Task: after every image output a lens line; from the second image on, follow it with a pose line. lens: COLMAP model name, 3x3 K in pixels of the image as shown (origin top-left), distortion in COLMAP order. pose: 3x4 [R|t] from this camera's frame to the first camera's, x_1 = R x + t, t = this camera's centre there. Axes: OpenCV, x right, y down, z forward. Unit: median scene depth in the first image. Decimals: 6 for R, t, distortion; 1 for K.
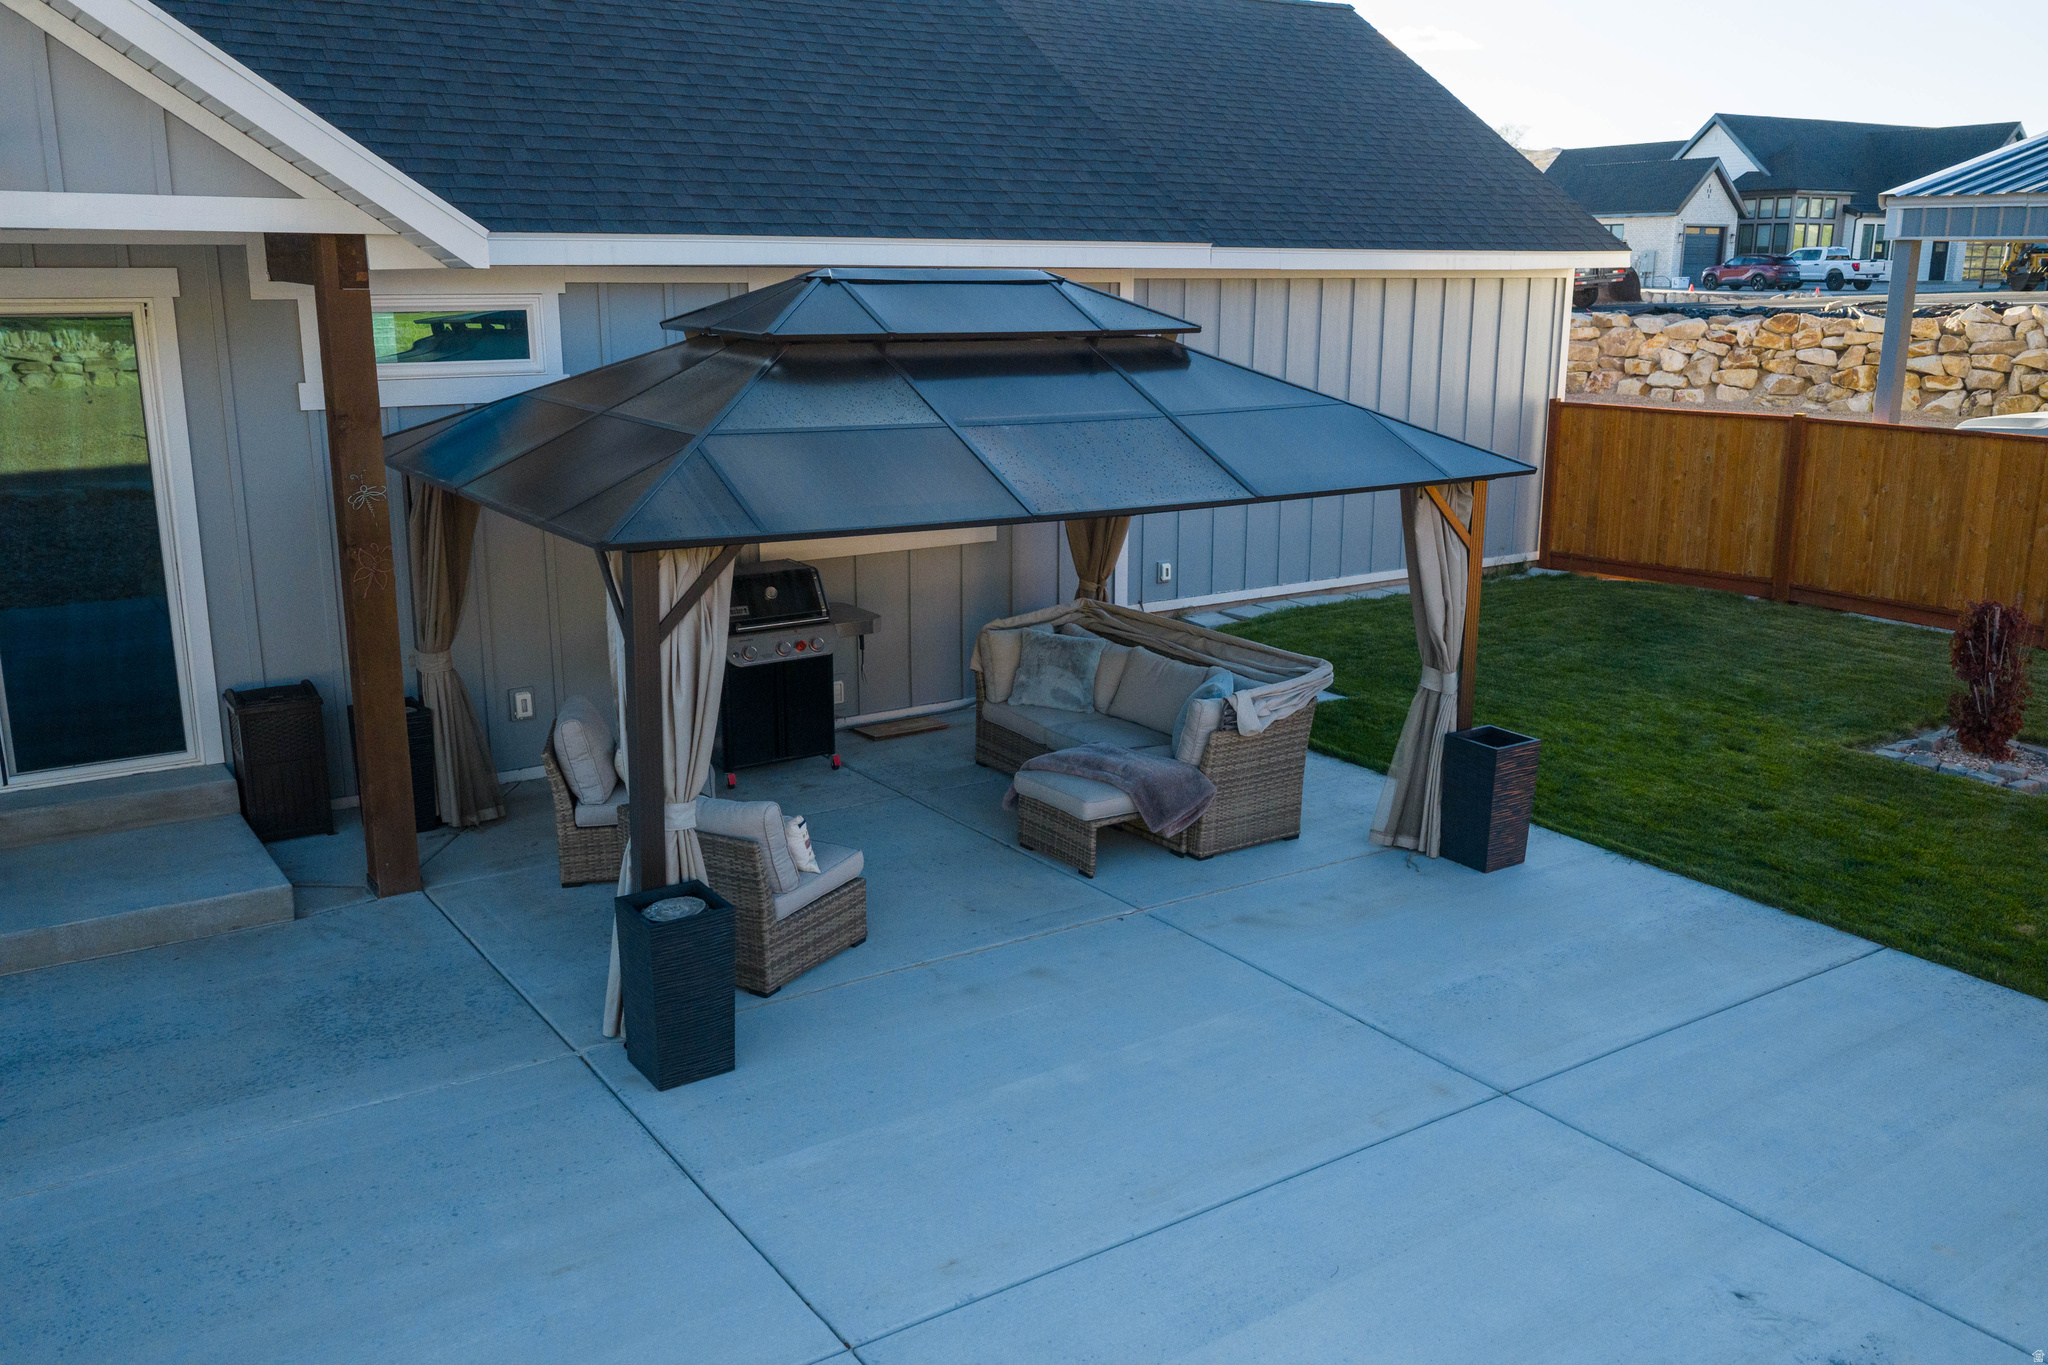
lens RADIAL K [[1700.5, 0, 1024.0], [0, 1700.5, 682.5], [0, 0, 1]] dist [0.018430, -0.025097]
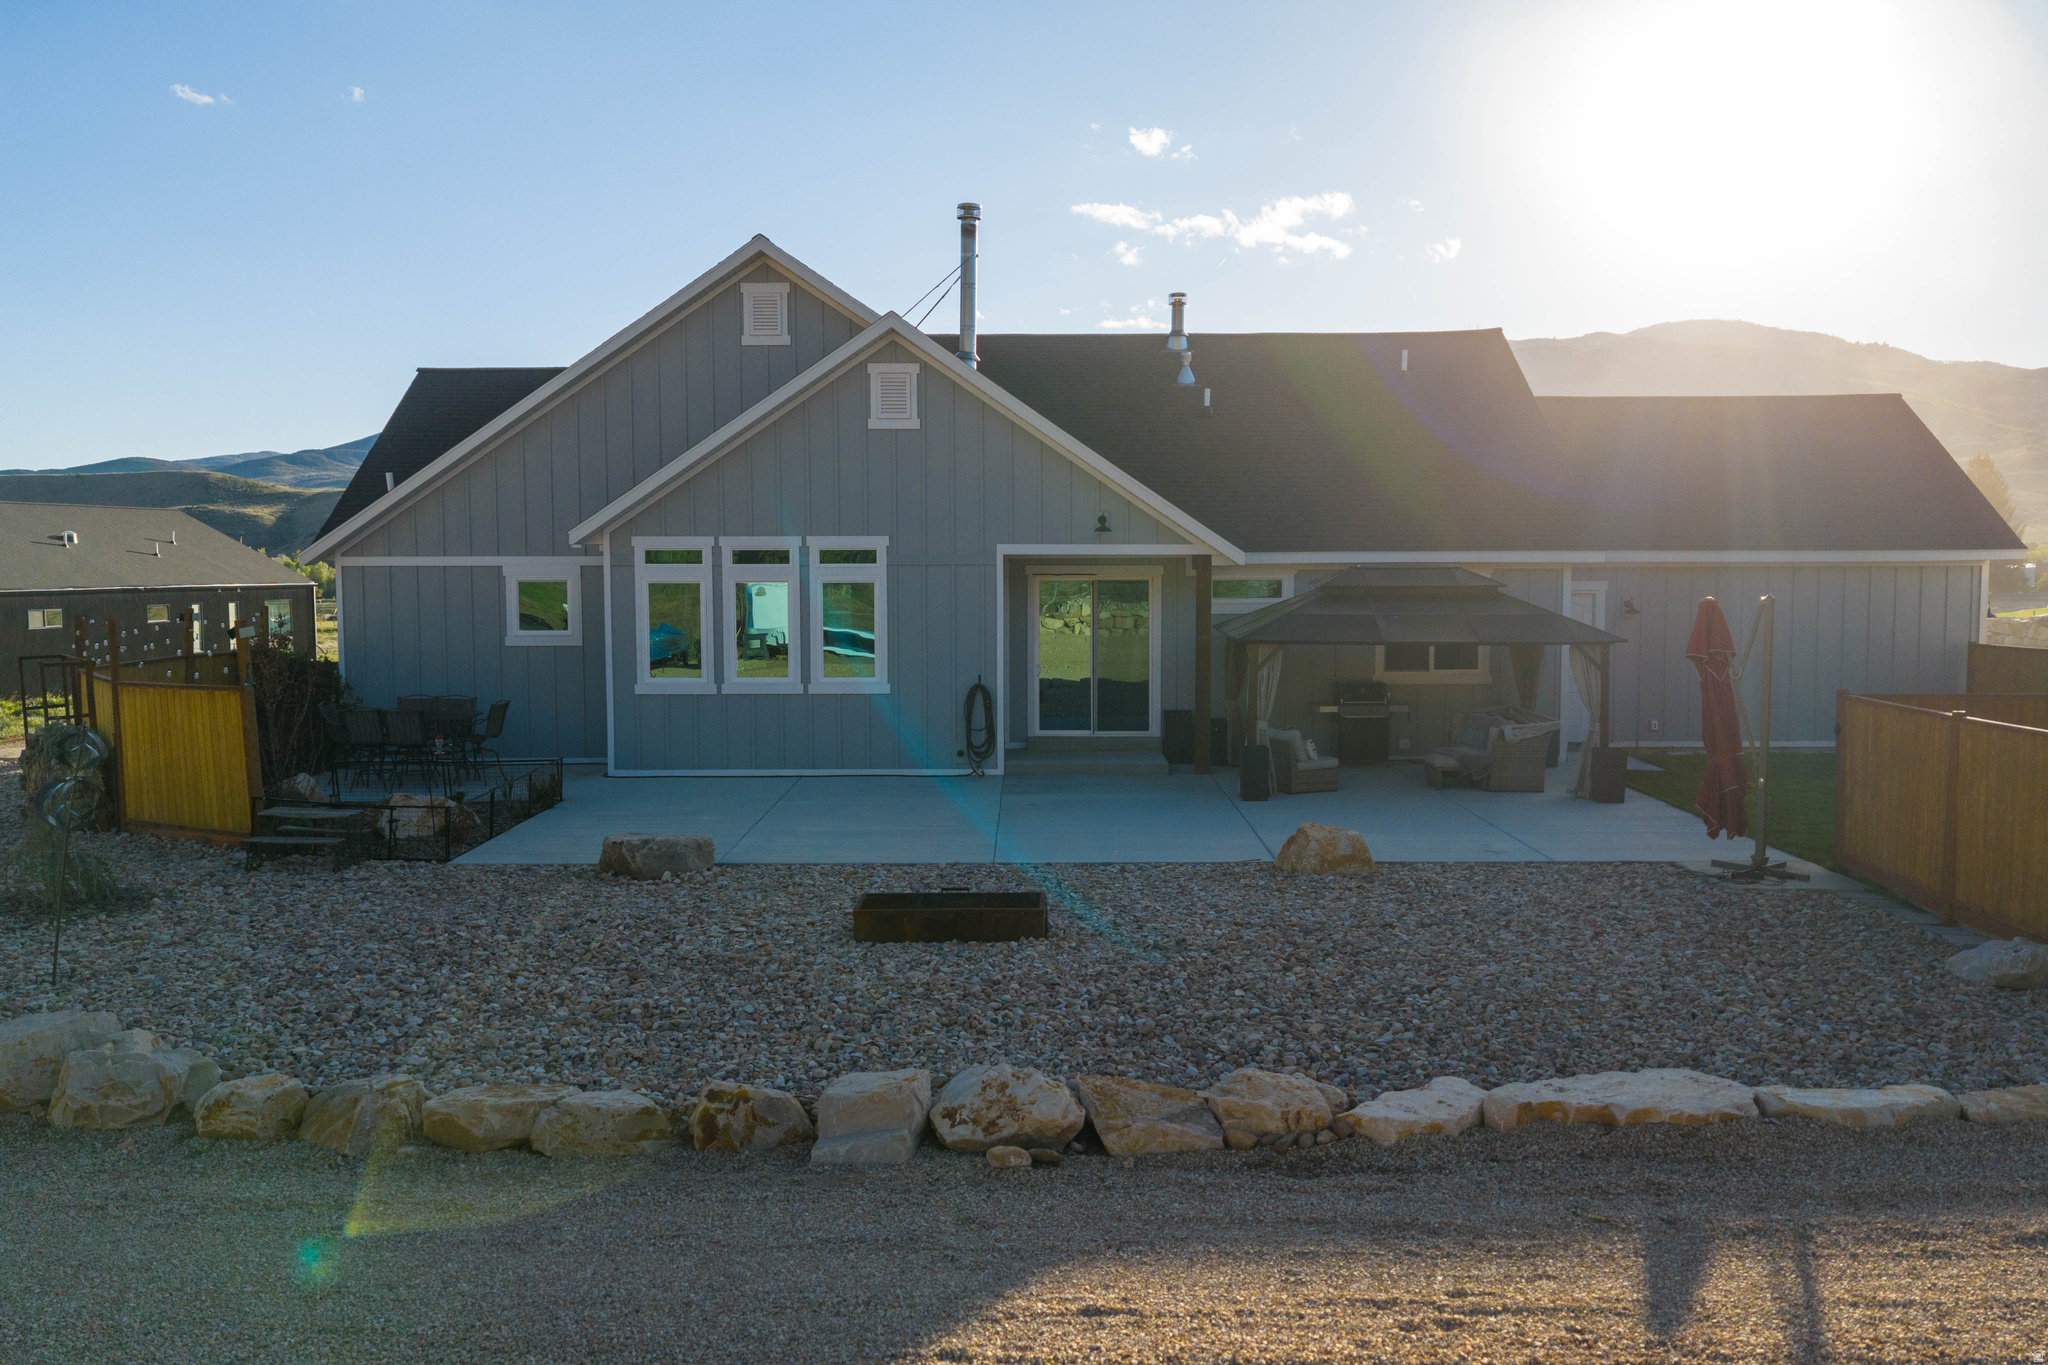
lens RADIAL K [[1690.7, 0, 1034.9], [0, 1690.7, 678.4], [0, 0, 1]] dist [0.000771, -0.001994]
pose [[0.829985, 0.032761, -0.556823, 0.970822], [-0.123702, 0.984226, -0.126479, 0.352843], [0.543896, 0.173856, 0.820945, -1.514347]]
